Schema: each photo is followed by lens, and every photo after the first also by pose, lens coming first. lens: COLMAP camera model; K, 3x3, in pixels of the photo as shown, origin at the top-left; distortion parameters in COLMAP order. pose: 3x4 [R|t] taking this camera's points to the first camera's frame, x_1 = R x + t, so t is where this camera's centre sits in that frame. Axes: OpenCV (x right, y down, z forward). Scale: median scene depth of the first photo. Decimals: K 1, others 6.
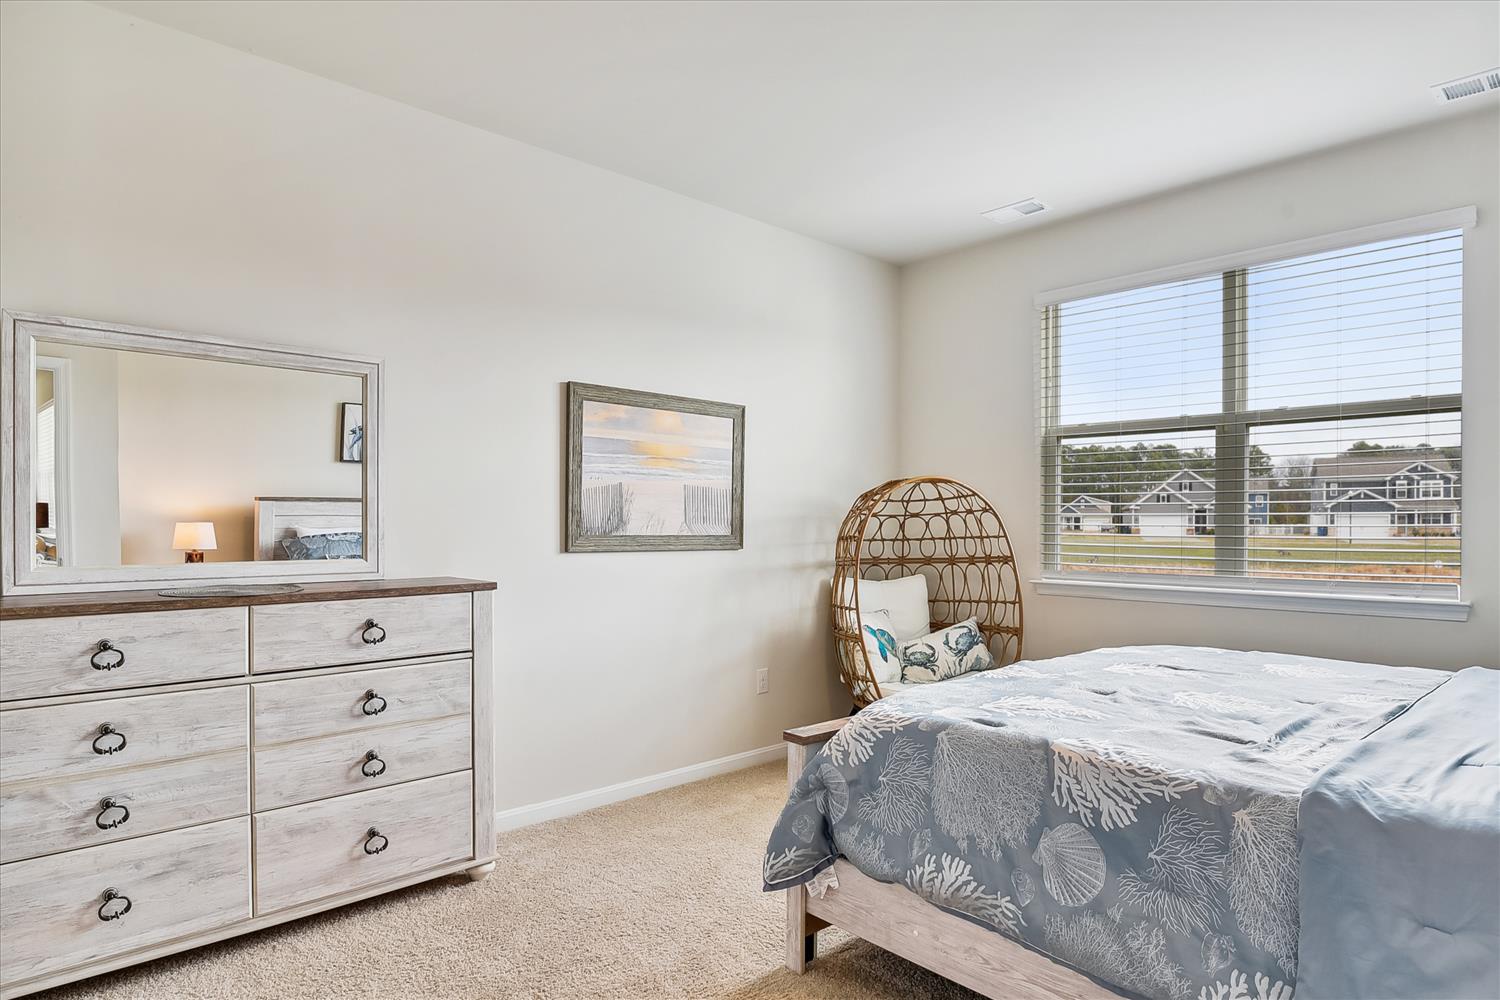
lens RADIAL K [[946.6, 0, 750.0], [0, 946.6, 500.0], [0, 0, 1]] dist [-0.004809, -0.002160]
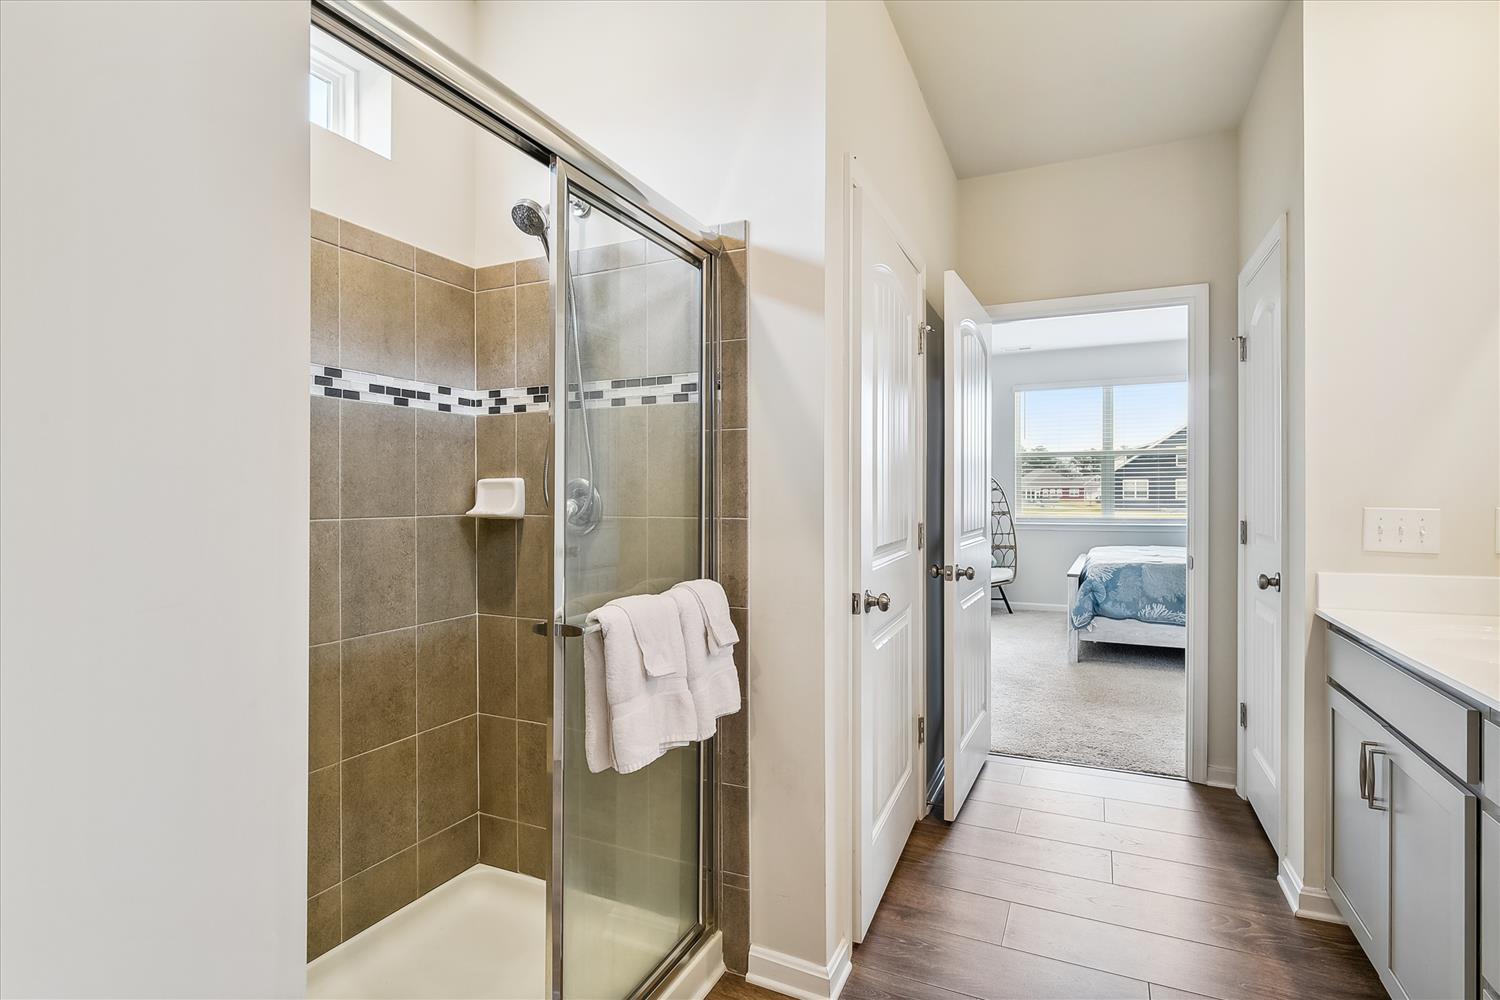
lens RADIAL K [[758.9, 0, 750.0], [0, 758.9, 500.0], [0, 0, 1]] dist [-0.025724, -0.002028]
pose [[0.933750, 0.000330, 0.357926, -1.699249], [-0.008752, 0.999722, 0.021908, 0.004564], [-0.357819, -0.023589, 0.933493, -0.701138]]
